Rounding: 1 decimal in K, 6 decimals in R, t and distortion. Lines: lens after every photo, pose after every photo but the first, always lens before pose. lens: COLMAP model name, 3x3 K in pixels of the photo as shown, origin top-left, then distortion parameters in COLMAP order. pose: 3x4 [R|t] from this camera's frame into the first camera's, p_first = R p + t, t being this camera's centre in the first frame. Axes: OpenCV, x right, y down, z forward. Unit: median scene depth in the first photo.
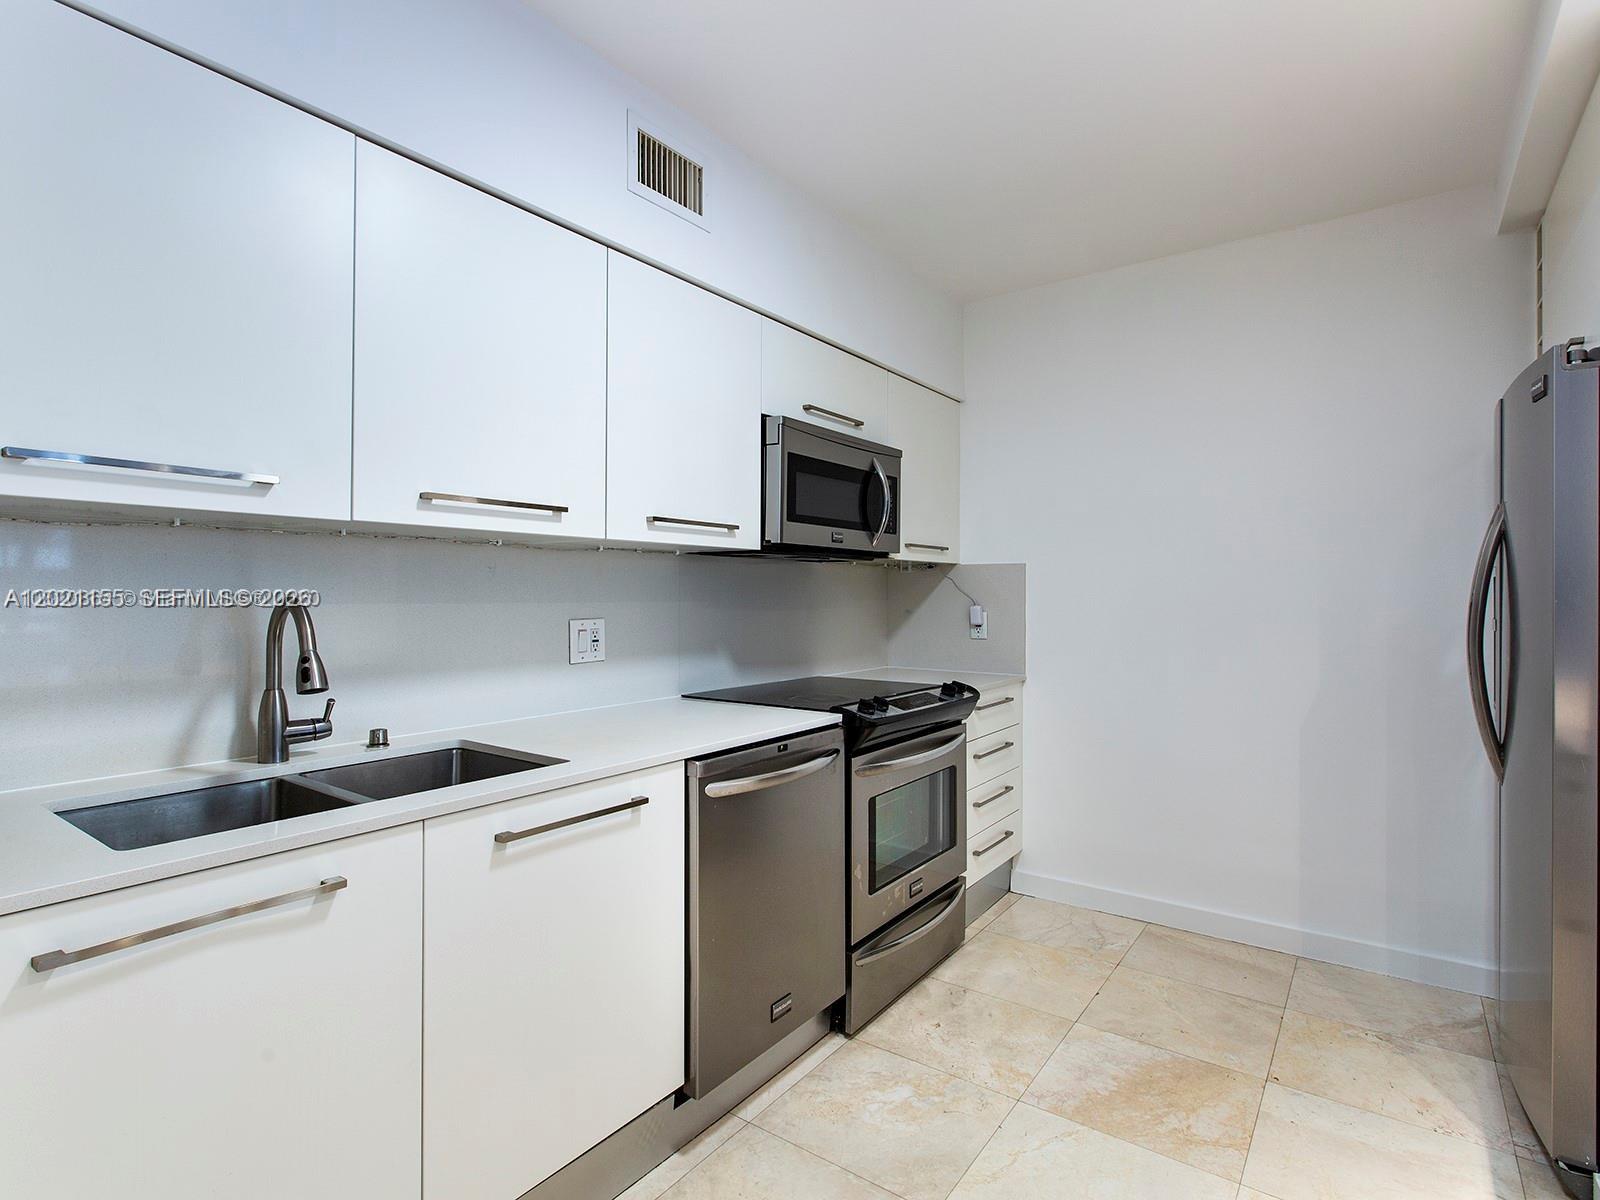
lens RADIAL K [[795.6, 0, 713.1], [0, 795.6, 591.4], [0, 0, 1]] dist [-0.000140, -0.002309]
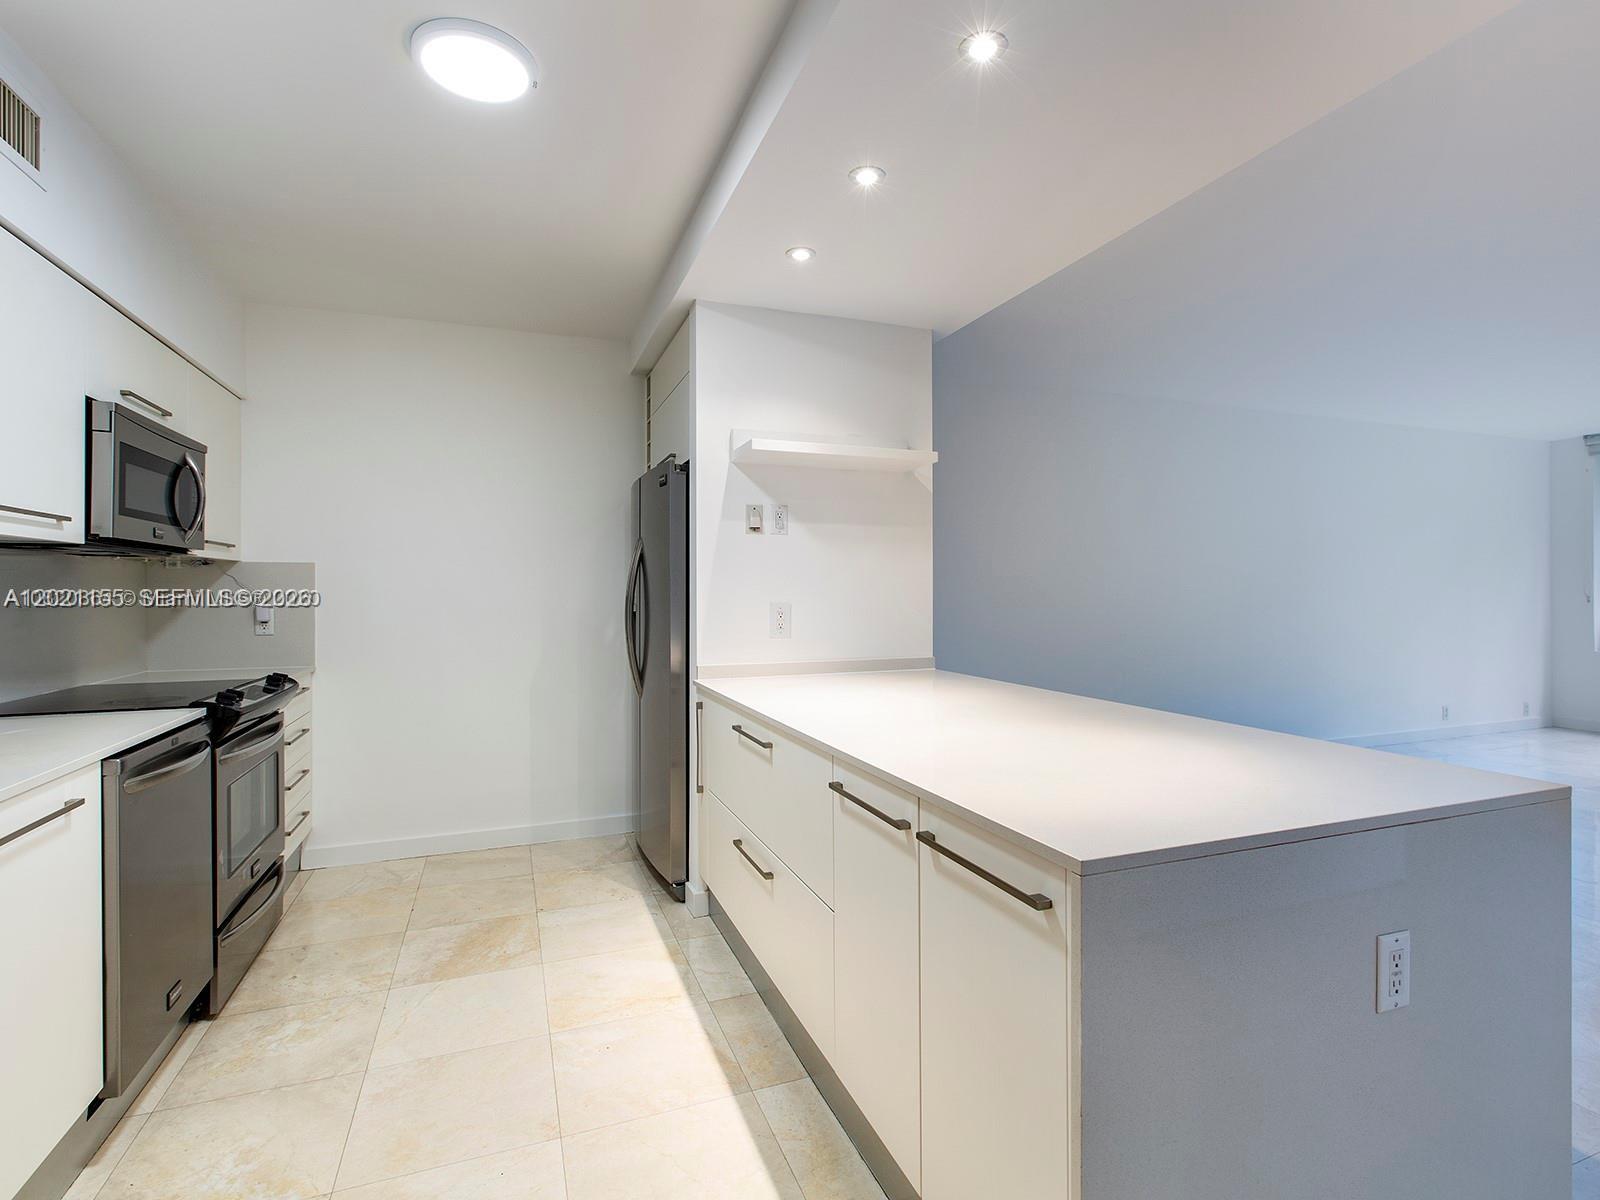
lens RADIAL K [[795.6, 0, 794.3], [0, 795.6, 591.2], [0, 0, 1]] dist [-0.000140, -0.002309]
pose [[0.508755, -0.003978, 0.860902, -0.326791], [0.000698, 0.999991, 0.004208, -0.000908], [-0.860911, -0.001540, 0.508753, -0.175559]]
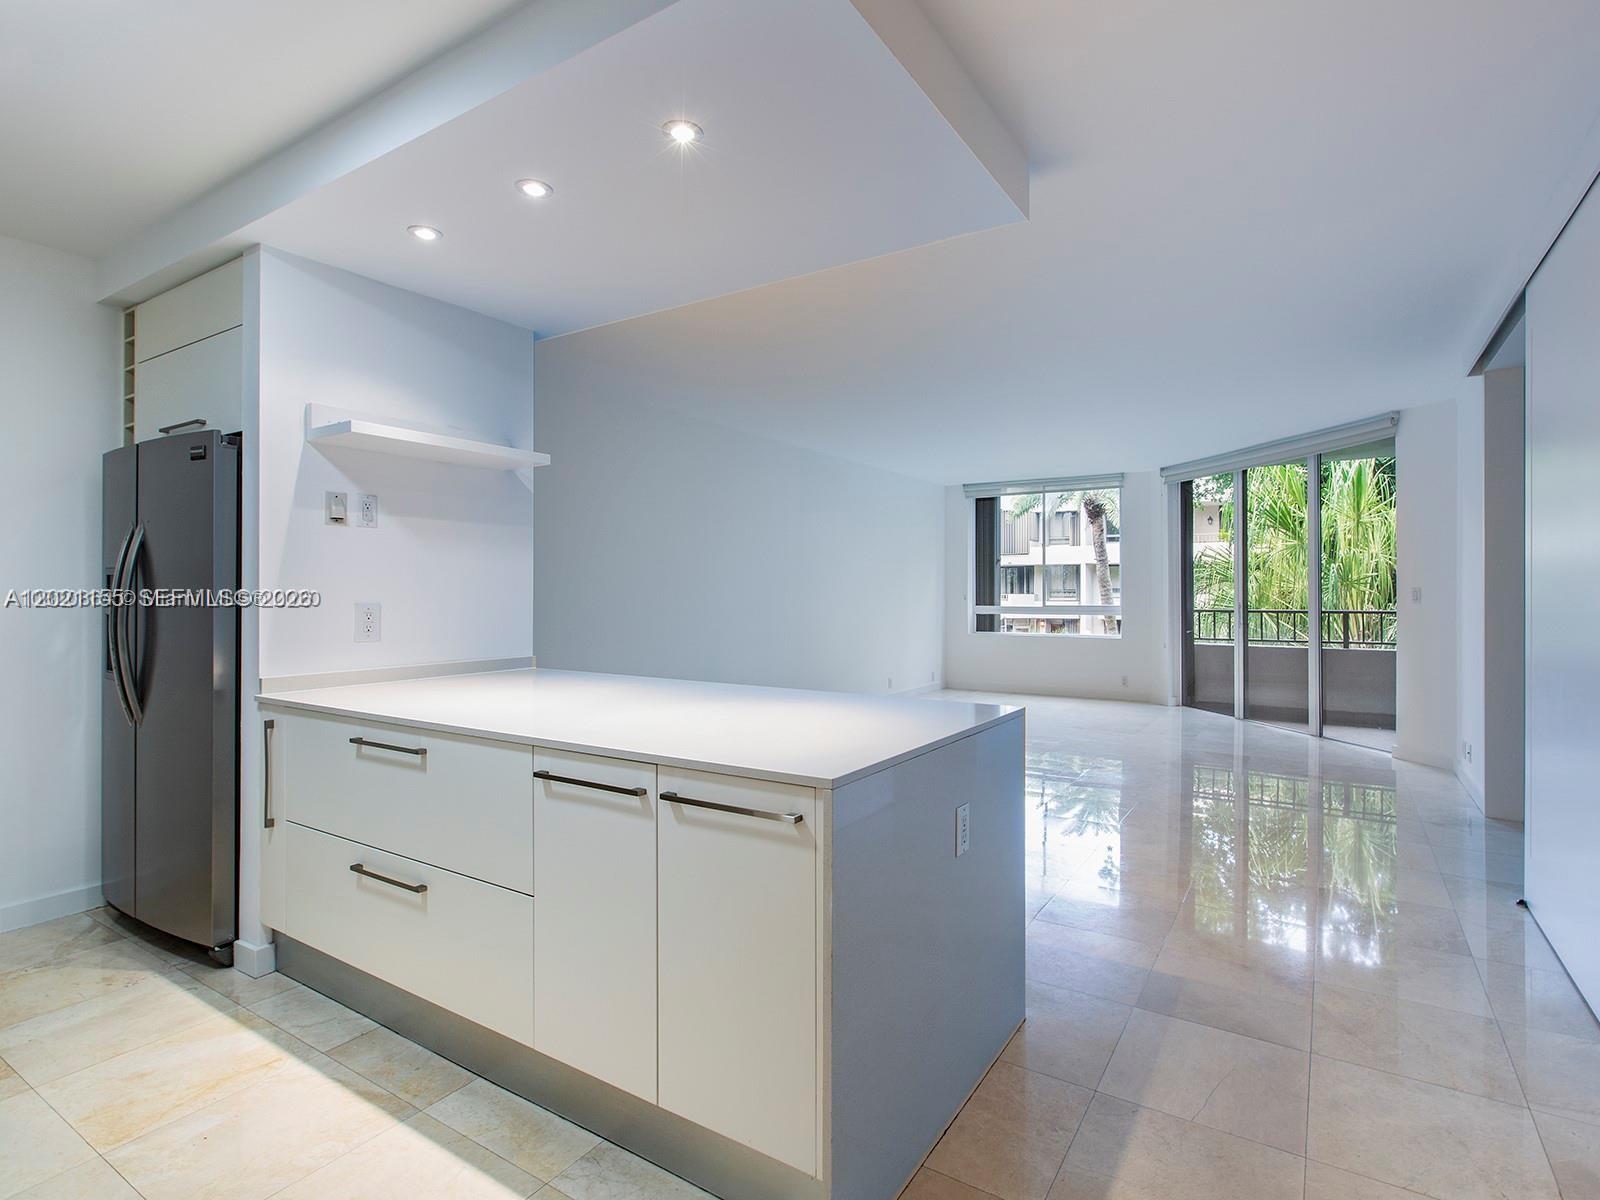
lens RADIAL K [[795.6, 0, 840.4], [0, 795.6, 591.5], [0, 0, 1]] dist [-0.000140, -0.002309]
pose [[-0.115610, -0.003018, 0.993290, -0.474370], [-0.004366, 0.999987, 0.002531, 0.000412], [-0.993285, -0.004044, -0.115622, -0.038357]]
